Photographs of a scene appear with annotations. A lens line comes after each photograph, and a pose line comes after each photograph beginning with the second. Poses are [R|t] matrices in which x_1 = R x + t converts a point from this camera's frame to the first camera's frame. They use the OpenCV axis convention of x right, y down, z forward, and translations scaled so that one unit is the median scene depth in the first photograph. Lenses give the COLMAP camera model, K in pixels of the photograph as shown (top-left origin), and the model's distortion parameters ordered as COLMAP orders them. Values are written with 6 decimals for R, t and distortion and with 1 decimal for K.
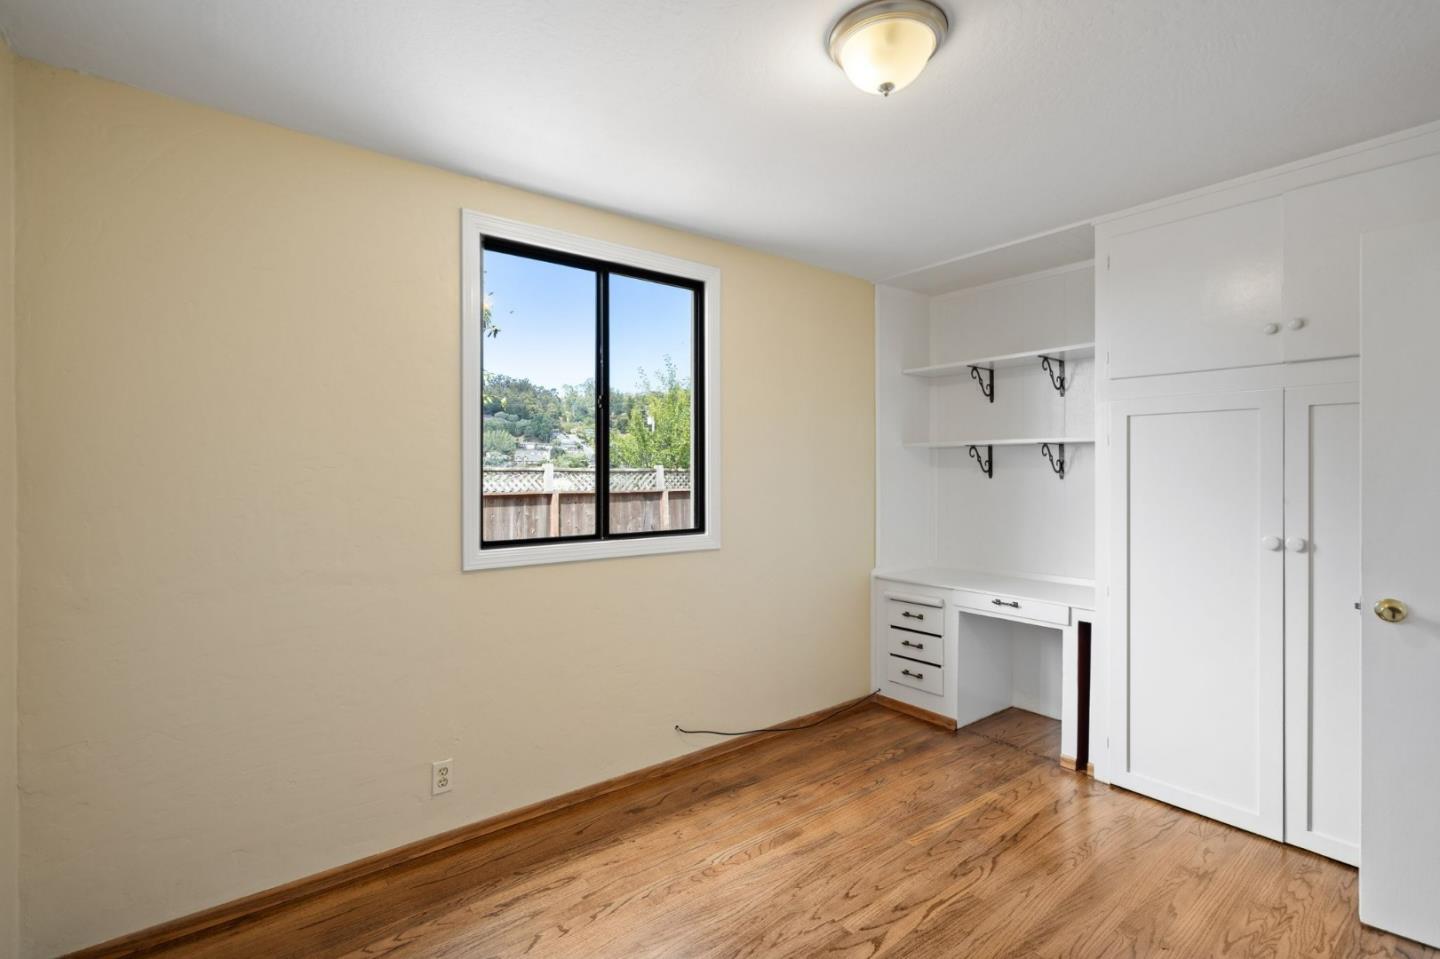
lens RADIAL K [[658.9, 0, 723.3], [0, 658.9, 474.4], [0, 0, 1]] dist [0.002267, 0.000969]
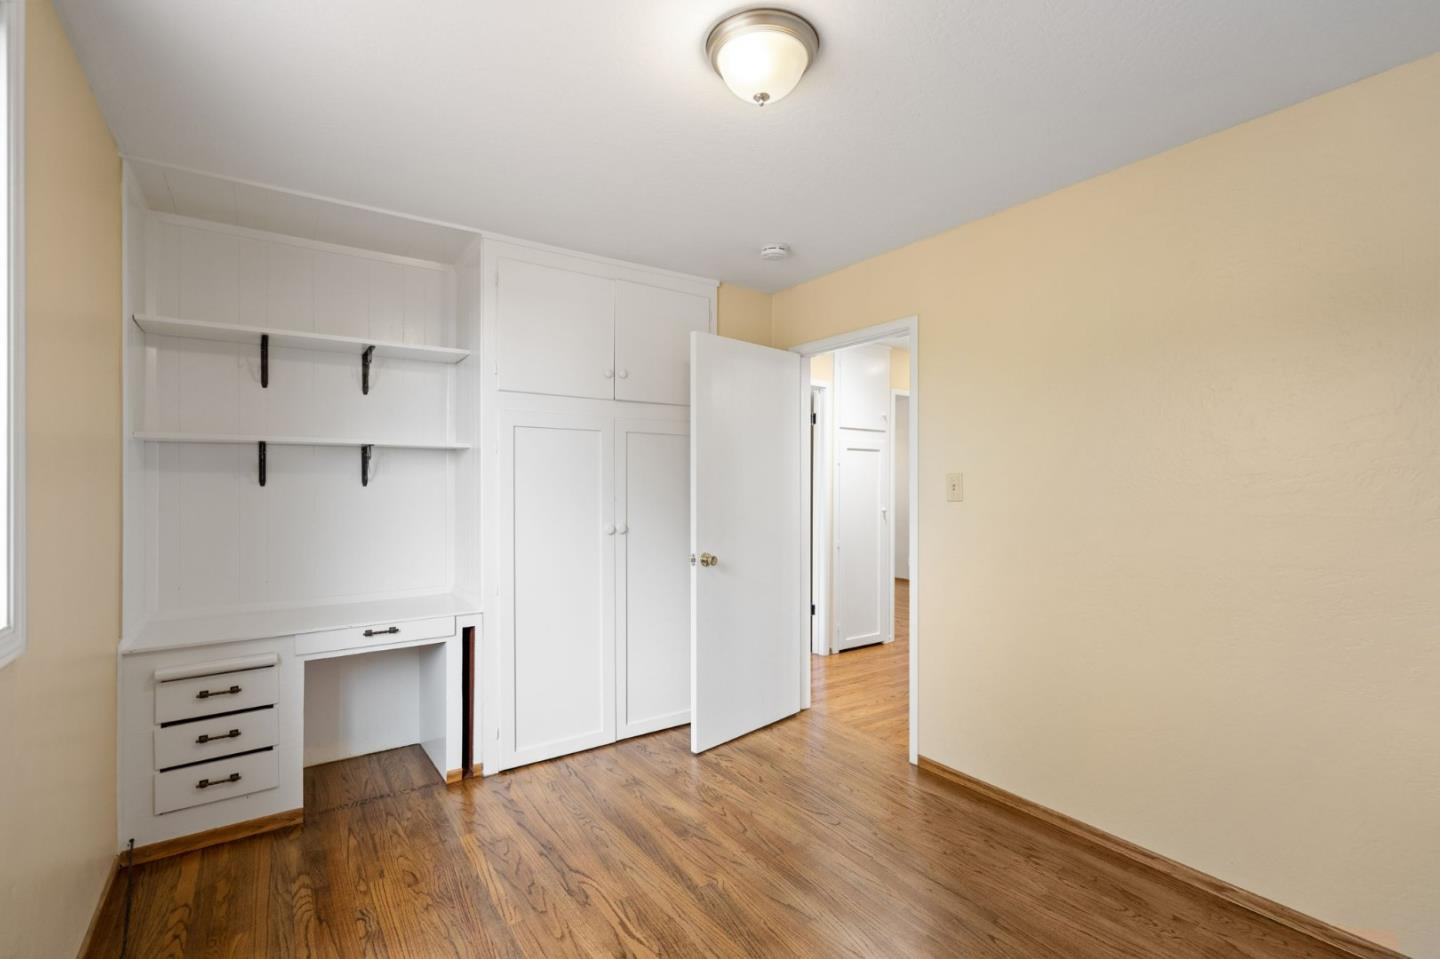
lens RADIAL K [[650.3, 0, 729.6], [0, 650.3, 480.1], [0, 0, 1]] dist [0.000959, 0.000053]
pose [[0.052390, 0.001258, 0.998626, -0.428084], [0.006019, 0.999981, -0.001575, 0.004775], [-0.998609, 0.006093, 0.052381, 0.561659]]
